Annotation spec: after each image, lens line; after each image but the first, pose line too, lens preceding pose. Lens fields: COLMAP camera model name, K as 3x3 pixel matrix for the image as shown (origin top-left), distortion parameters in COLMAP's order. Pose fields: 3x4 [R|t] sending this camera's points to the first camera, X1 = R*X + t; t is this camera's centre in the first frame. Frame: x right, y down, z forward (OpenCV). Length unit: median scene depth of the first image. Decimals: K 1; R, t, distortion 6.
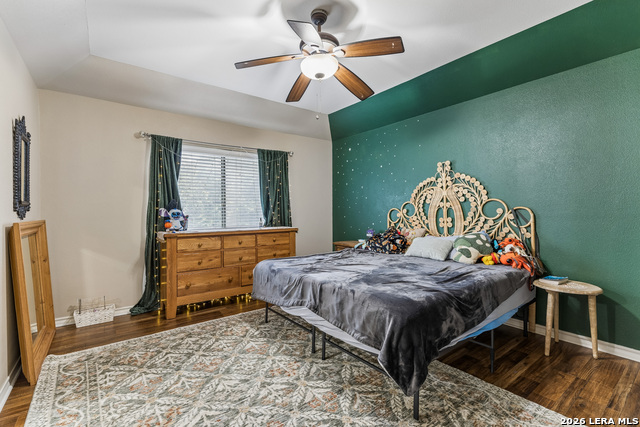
lens RADIAL K [[288.8, 0, 319.5], [0, 288.8, 212.3], [0, 0, 1]] dist [0.001279, -0.000250]
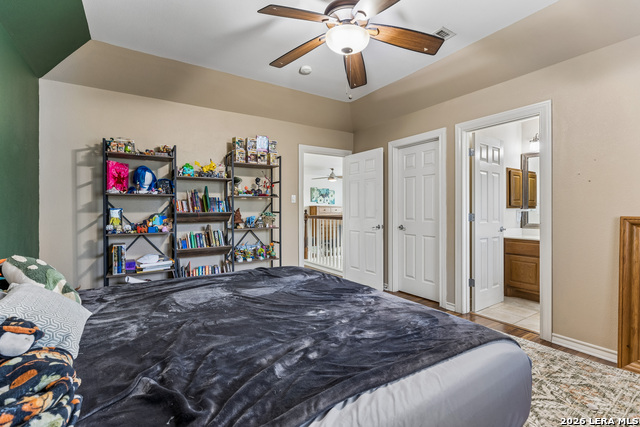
lens RADIAL K [[288.8, 0, 319.5], [0, 288.8, 212.3], [0, 0, 1]] dist [0.001279, -0.000250]
pose [[-0.997592, 0.002322, 0.069321, 0.032830], [0.002802, 0.999973, 0.006827, 0.003444], [-0.069303, 0.007005, -0.997571, 1.860591]]
